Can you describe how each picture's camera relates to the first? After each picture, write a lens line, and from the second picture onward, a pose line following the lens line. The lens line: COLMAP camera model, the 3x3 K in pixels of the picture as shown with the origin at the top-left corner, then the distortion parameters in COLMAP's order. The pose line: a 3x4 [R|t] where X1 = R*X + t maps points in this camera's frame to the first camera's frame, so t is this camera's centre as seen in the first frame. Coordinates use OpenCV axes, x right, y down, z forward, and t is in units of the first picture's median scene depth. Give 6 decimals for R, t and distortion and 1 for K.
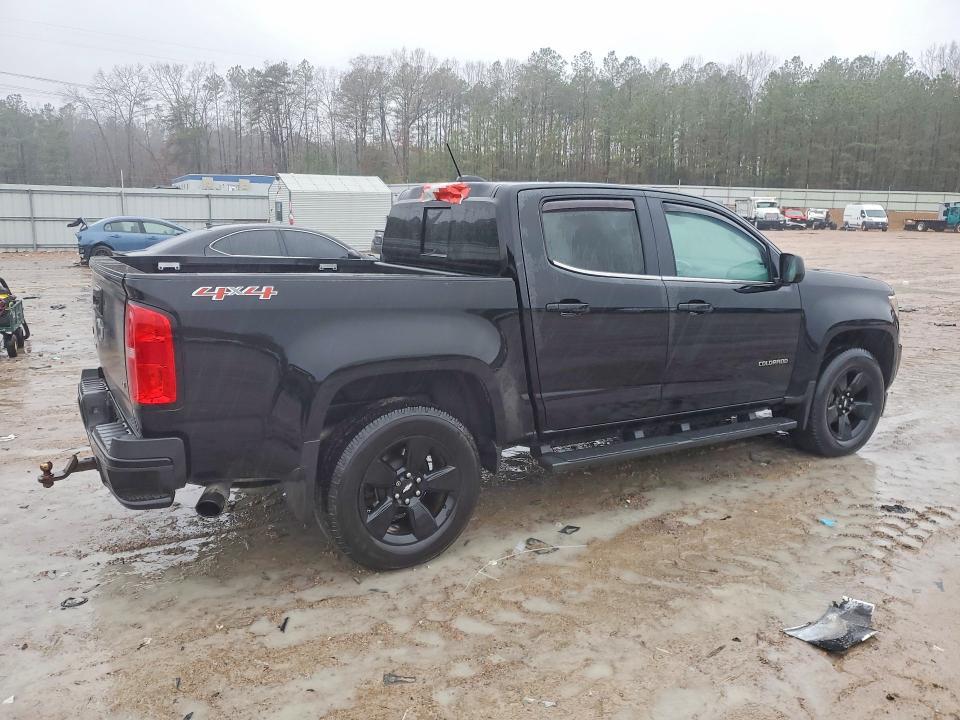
lens RADIAL K [[702.8, 0, 480.0], [0, 702.8, 360.0], [0, 0, 1]] dist [0.017714, 0.001335]
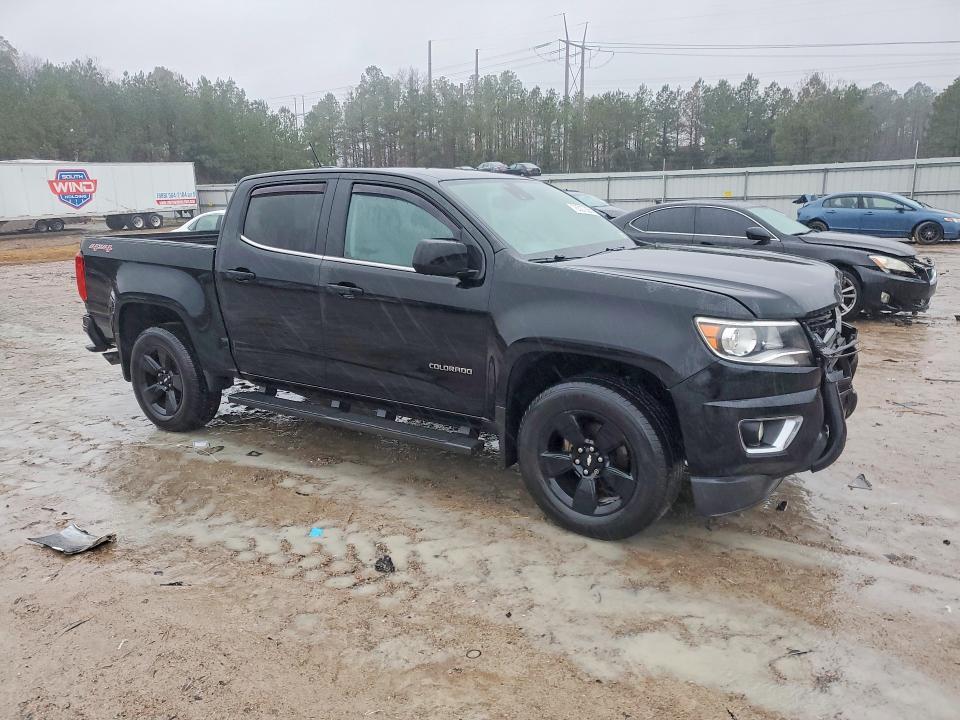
lens RADIAL K [[702.8, 0, 480.0], [0, 702.8, 360.0], [0, 0, 1]] dist [0.017714, 0.001335]
pose [[0.463955, 0.177684, -0.867856, 1.279149], [-0.147799, 0.981472, 0.121932, -0.126259], [0.873442, 0.071697, 0.481621, 0.694322]]
